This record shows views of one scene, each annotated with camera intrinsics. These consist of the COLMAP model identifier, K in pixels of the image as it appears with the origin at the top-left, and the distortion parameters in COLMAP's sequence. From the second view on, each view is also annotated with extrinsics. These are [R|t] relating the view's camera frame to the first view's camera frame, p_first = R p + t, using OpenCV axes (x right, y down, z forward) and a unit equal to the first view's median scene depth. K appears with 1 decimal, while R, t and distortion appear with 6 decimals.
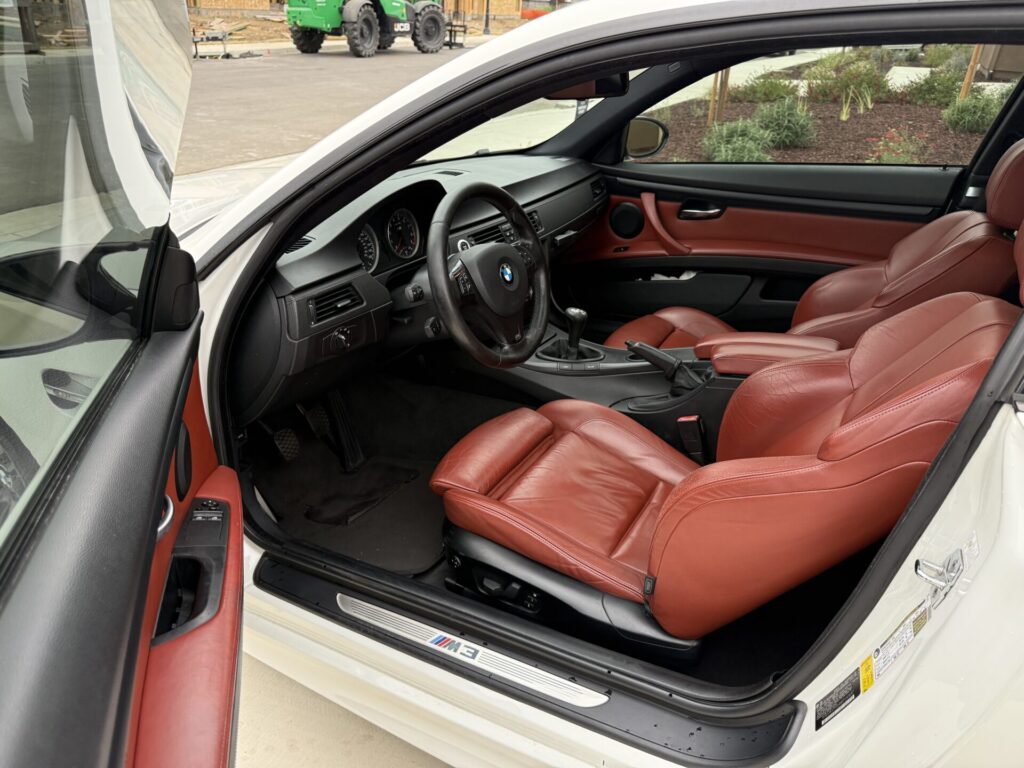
lens RADIAL K [[724.1, 0, 514.7], [0, 724.1, 399.9], [0, 0, 1]] dist [-0.033936, 0.000406]
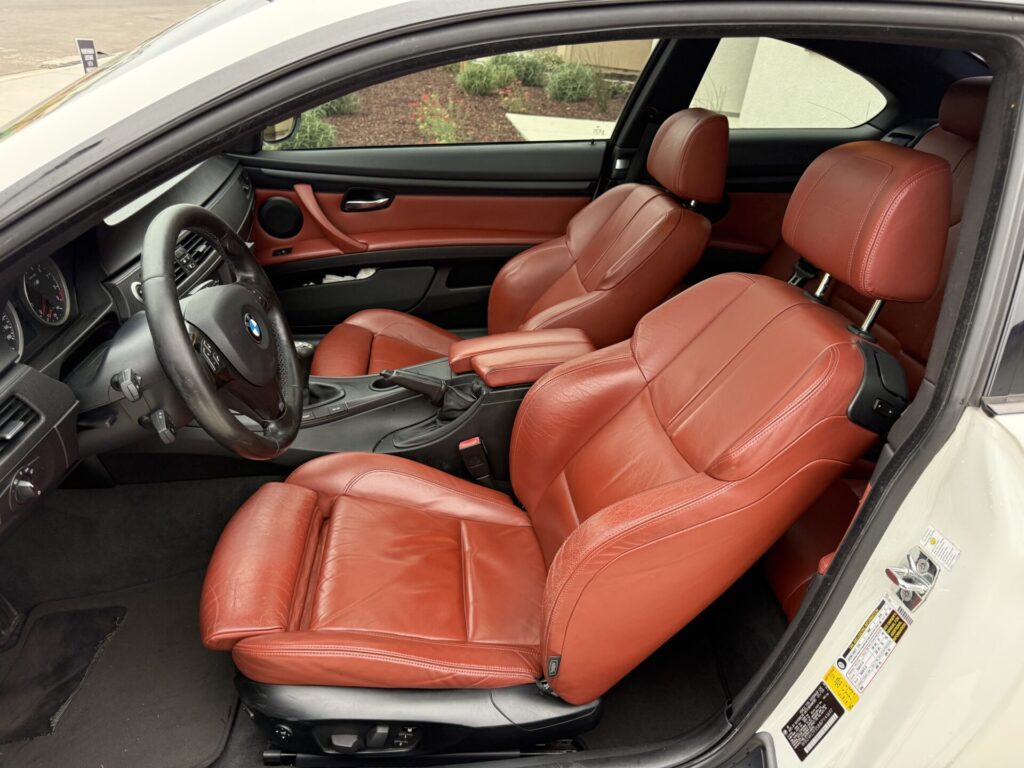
lens RADIAL K [[699.9, 0, 512.0], [0, 699.9, 384.0], [0, 0, 1]] dist [0.080704, -0.120821]
pose [[0.813308, -0.221533, 0.538009, -0.148101], [0.204717, 0.974507, 0.091797, -0.099597], [-0.544629, 0.035480, 0.837926, 0.200617]]
